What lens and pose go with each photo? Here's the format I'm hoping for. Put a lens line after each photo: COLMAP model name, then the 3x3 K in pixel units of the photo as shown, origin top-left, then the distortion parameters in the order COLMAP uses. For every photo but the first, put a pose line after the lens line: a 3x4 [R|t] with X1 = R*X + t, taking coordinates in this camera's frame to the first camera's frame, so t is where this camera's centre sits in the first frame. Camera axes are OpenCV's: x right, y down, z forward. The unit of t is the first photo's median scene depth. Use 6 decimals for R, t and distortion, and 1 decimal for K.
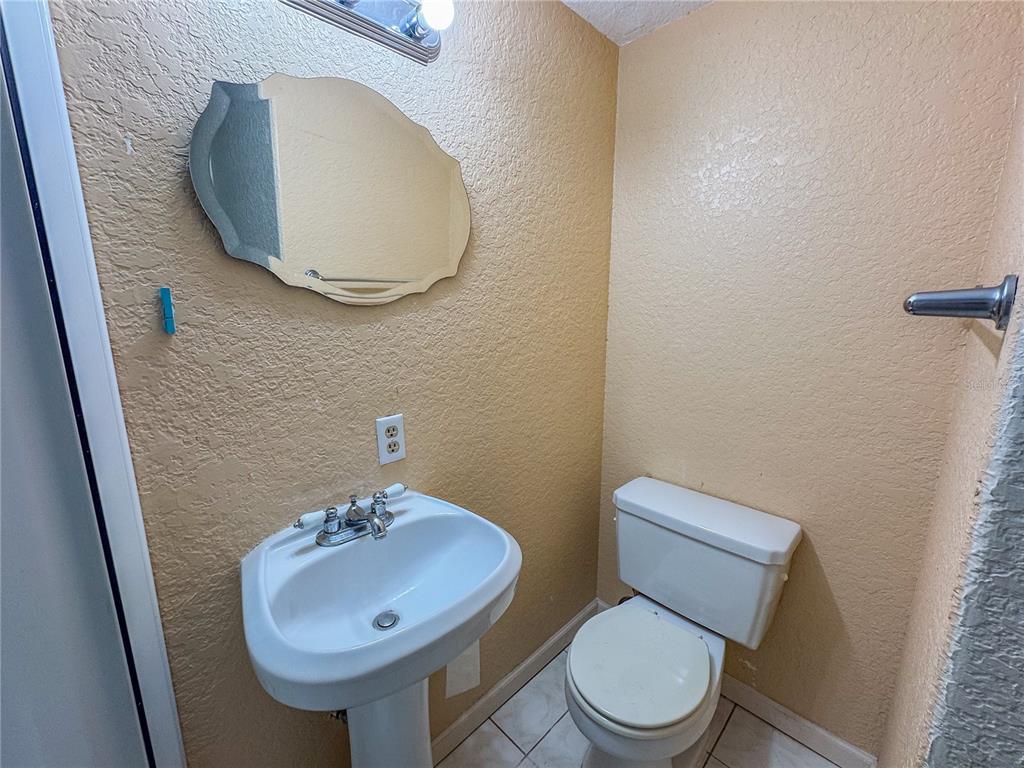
lens RADIAL K [[424.9, 0, 512.0], [0, 424.9, 384.0], [0, 0, 1]] dist [-0.002123, -0.000226]
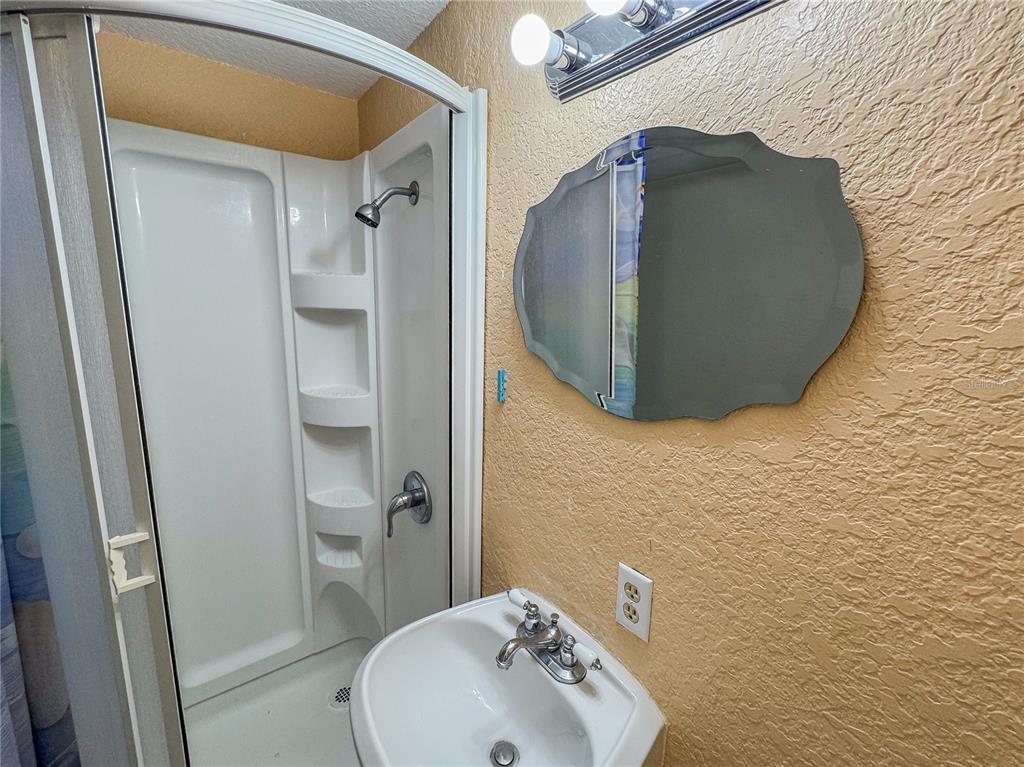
lens RADIAL K [[424.9, 0, 512.0], [0, 424.9, 383.5], [0, 0, 1]] dist [-0.002123, -0.000226]
pose [[-0.092486, 0.180341, -0.979246, 0.392125], [-0.224144, 0.954449, 0.196944, -0.335573], [0.970158, 0.237707, -0.047851, 0.800791]]
